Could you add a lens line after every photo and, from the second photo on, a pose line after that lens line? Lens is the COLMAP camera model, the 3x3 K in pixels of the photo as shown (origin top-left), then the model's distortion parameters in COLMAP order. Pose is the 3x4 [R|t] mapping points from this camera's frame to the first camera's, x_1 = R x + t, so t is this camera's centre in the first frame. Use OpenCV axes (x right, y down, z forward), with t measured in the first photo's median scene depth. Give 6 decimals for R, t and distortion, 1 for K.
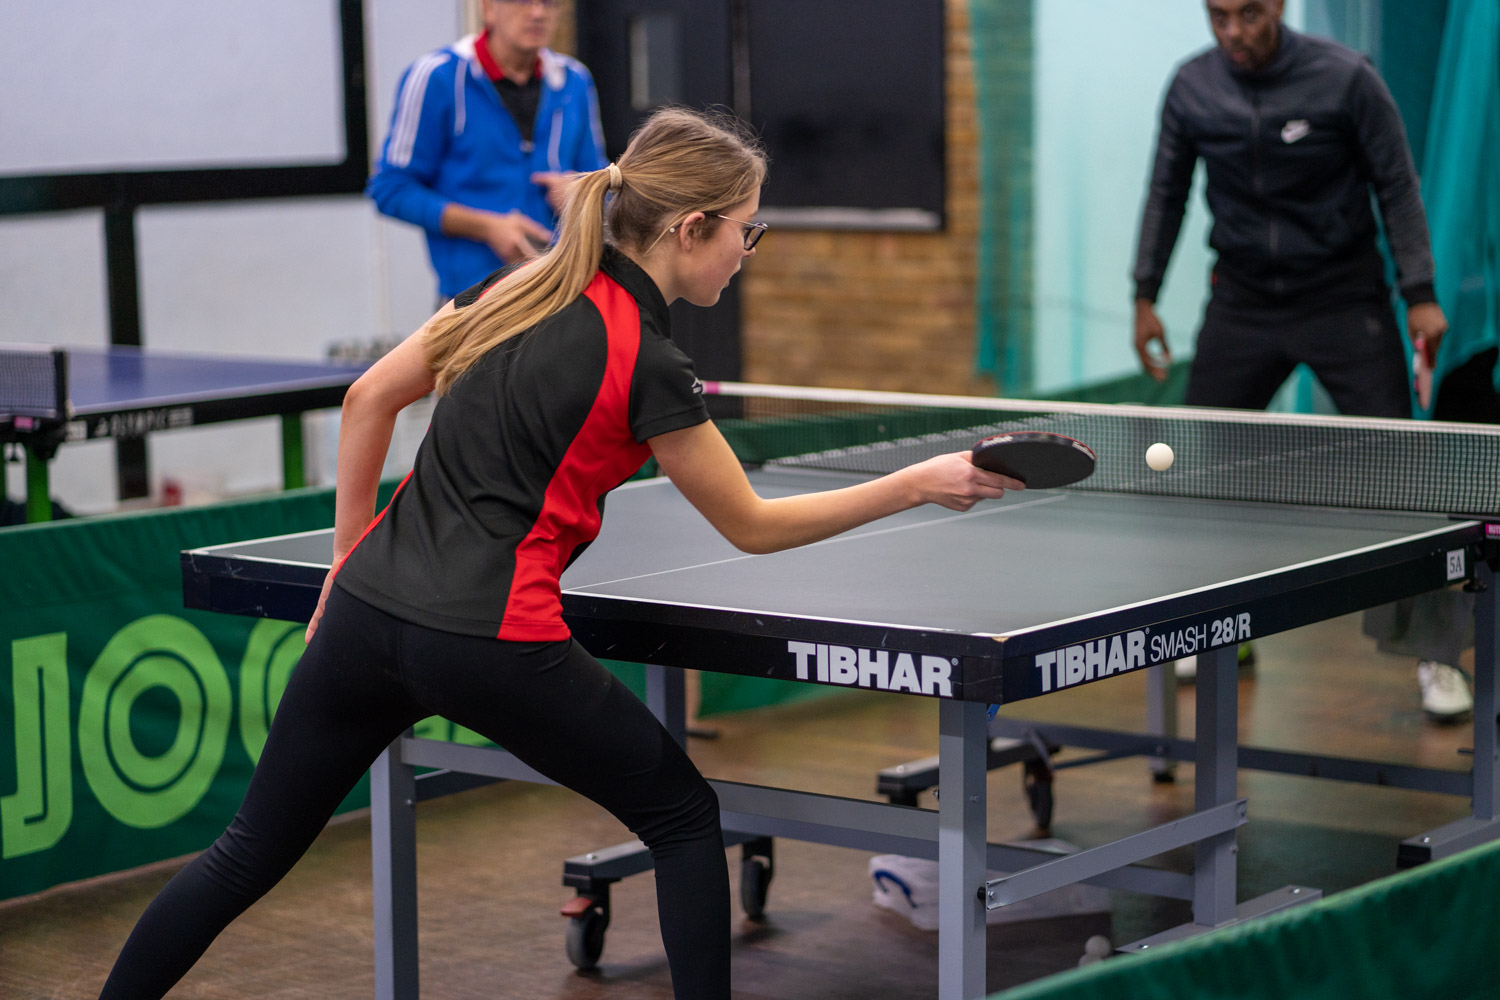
lens RADIAL K [[3658.6, 0, 751.6], [0, 3658.6, 529.3], [0, 0, 1]] dist [0.195478, -3.139104]
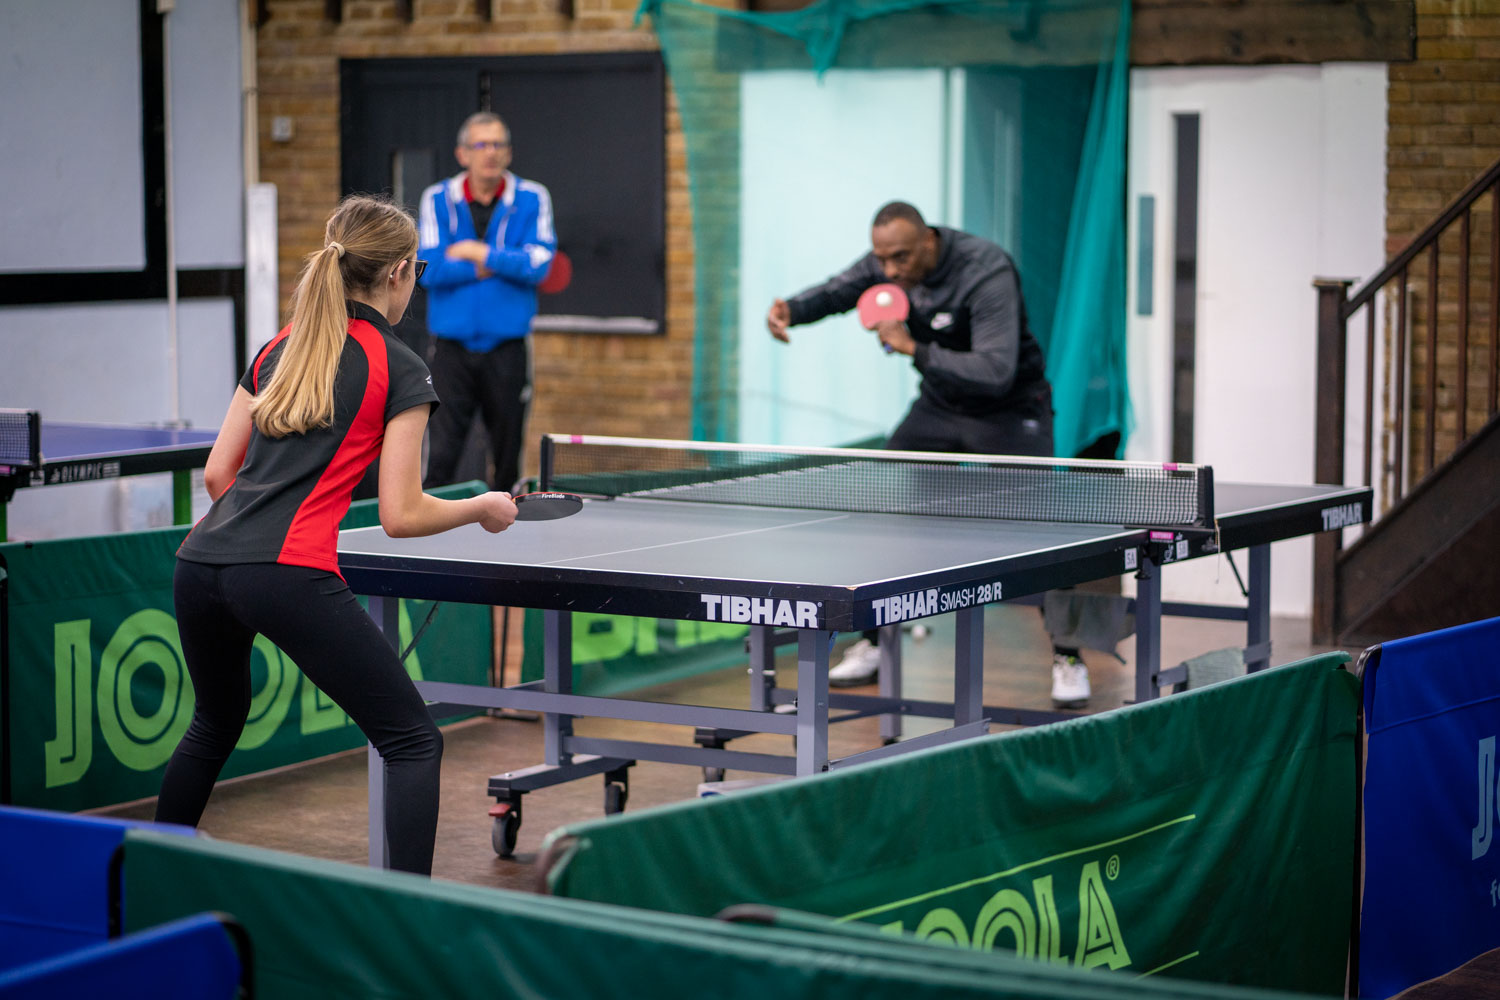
lens RADIAL K [[3649.6, 0, 750.0], [0, 3649.6, 500.0], [0, 0, 1]] dist [0.223664, -4.376527]
pose [[0.993132, 0.006556, 0.116819, -0.136567], [-0.001830, 0.999177, -0.040513, 0.049902], [-0.116988, 0.040021, 0.992327, -0.445516]]
